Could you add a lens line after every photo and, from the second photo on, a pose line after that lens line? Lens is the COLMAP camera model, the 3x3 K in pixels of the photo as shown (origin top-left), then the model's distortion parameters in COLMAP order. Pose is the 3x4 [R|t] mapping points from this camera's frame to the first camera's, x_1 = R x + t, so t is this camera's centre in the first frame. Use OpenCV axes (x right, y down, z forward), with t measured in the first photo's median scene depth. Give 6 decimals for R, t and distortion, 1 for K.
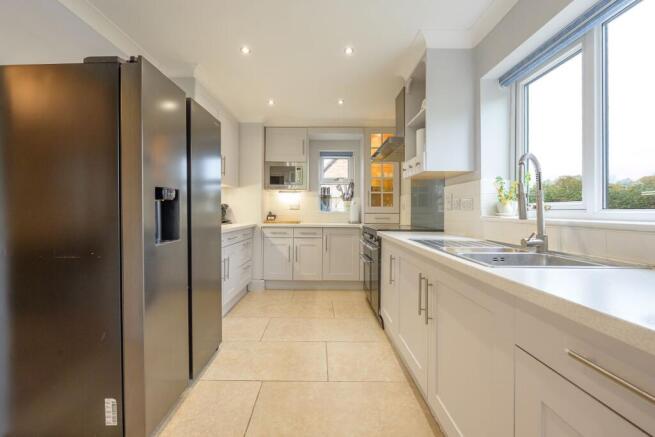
lens RADIAL K [[267.8, 0, 319.3], [0, 267.8, 209.0], [0, 0, 1]] dist [-0.001655, -0.000155]
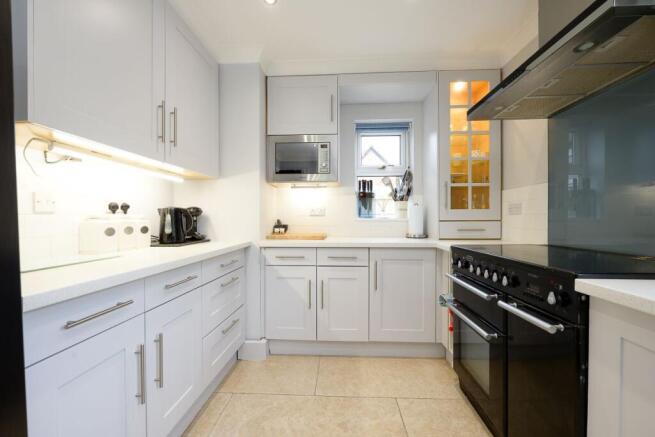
lens RADIAL K [[261.2, 0, 327.4], [0, 261.2, 220.3], [0, 0, 1]] dist [-0.002096, -0.000310]
pose [[0.999098, -0.010006, -0.041260, -0.050222], [0.010661, 0.999820, 0.015680, 0.002876], [0.041095, -0.016105, 0.999025, 0.449873]]
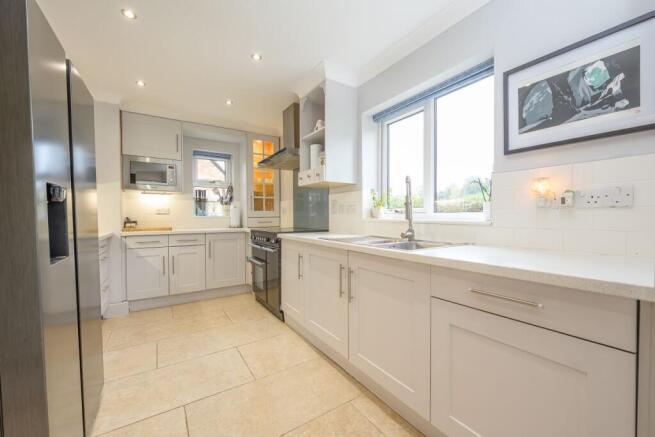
lens RADIAL K [[261.2, 0, 327.4], [0, 261.2, 220.3], [0, 0, 1]] dist [-0.002096, -0.000310]
pose [[0.832701, -0.020947, 0.553326, -0.133893], [0.005514, 0.999548, 0.029542, -0.000752], [-0.553695, -0.021548, 0.832441, 0.009226]]
